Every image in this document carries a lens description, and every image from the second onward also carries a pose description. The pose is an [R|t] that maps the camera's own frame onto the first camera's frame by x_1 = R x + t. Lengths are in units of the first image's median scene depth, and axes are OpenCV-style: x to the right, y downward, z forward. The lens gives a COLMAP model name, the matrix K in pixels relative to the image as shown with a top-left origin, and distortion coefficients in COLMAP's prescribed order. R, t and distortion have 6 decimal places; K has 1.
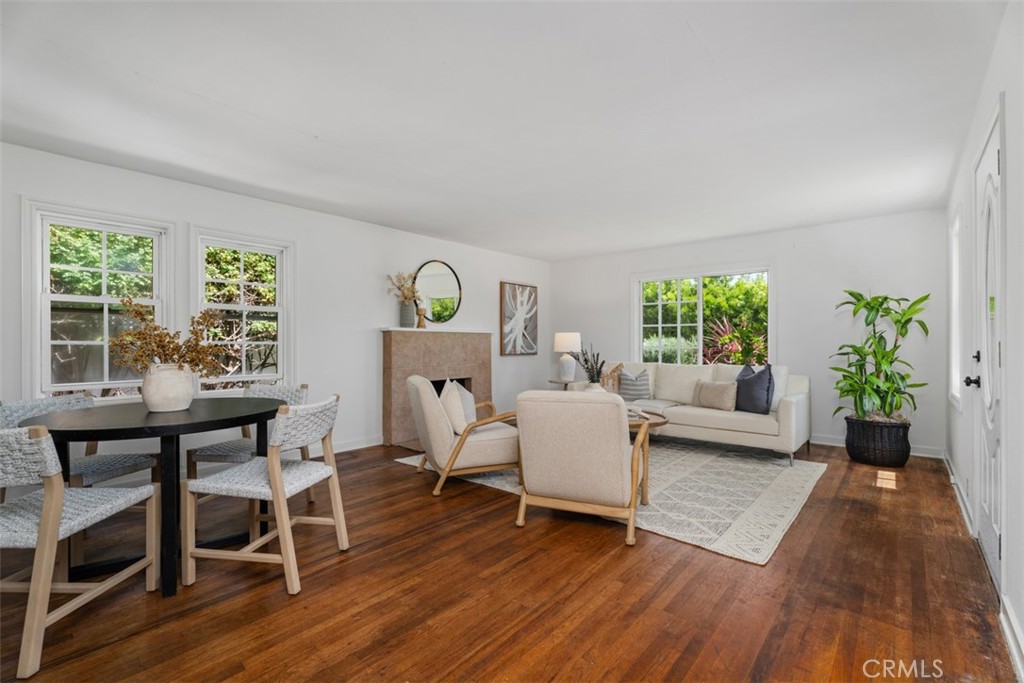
lens RADIAL K [[453.6, 0, 512.0], [0, 453.6, 341.5], [0, 0, 1]] dist [0.000664, -0.000400]
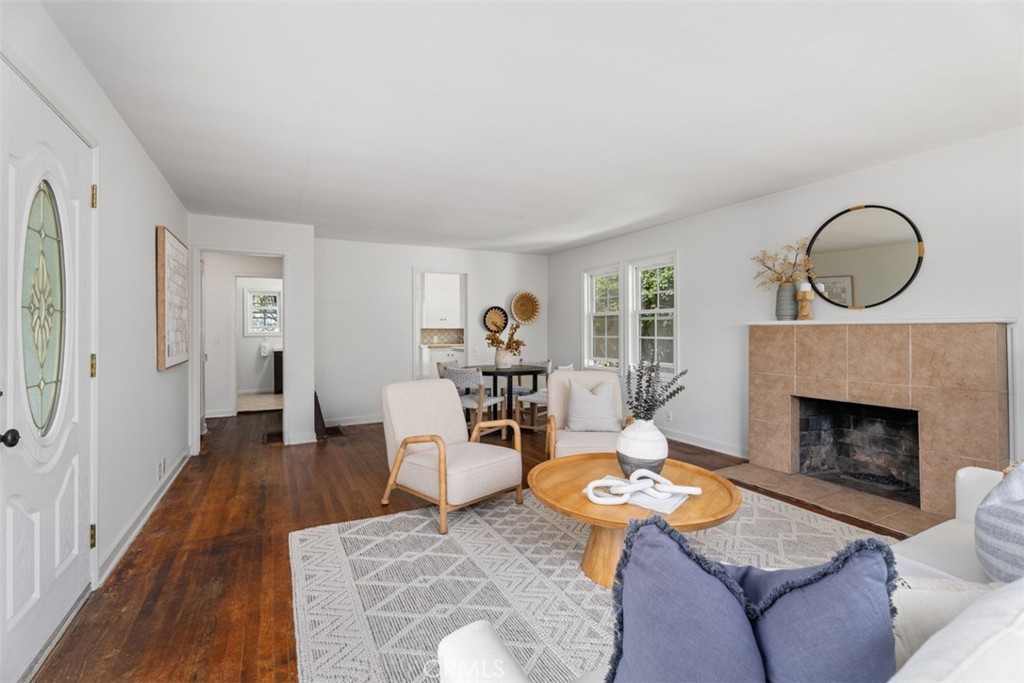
lens RADIAL K [[458.2, 0, 510.5], [0, 458.2, 326.5], [0, 0, 1]] dist [0.000717, 0.000115]
pose [[-0.372257, -0.004978, -0.928116, 0.682971], [0.009329, 0.999915, -0.009105, -0.018596], [0.928083, -0.012048, -0.372179, 0.932397]]
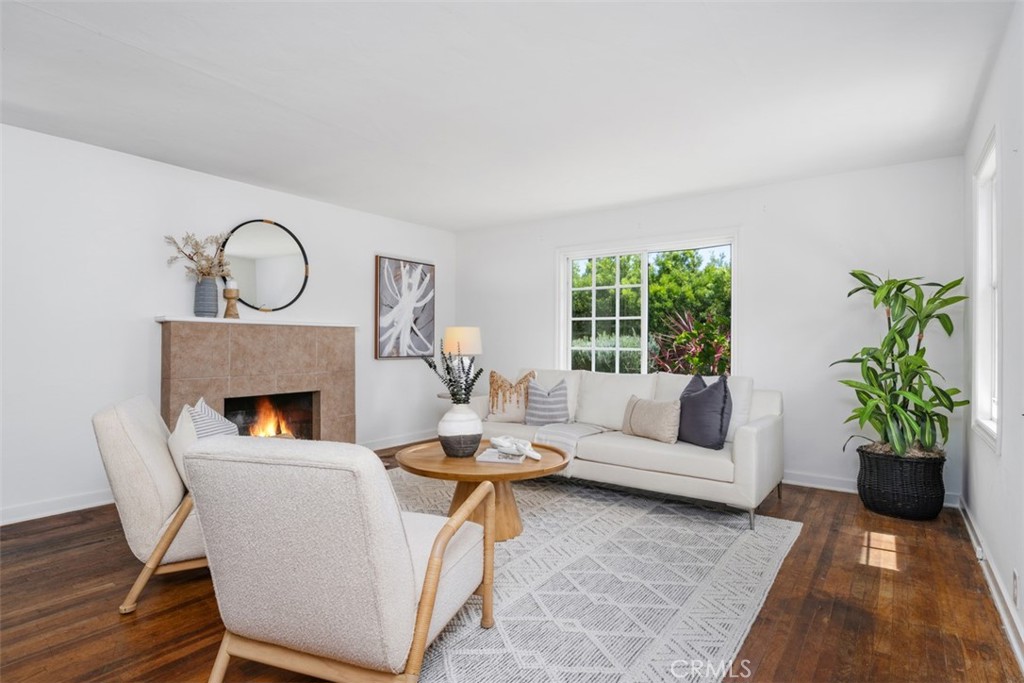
lens RADIAL K [[520.1, 0, 512.0], [0, 520.1, 341.5], [0, 0, 1]] dist [-0.016577, 0.000891]
pose [[0.997313, 0.006373, 0.072975, 0.175588], [-0.006533, 0.999977, 0.001955, 0.000854], [-0.072961, -0.002426, 0.997332, 0.227078]]
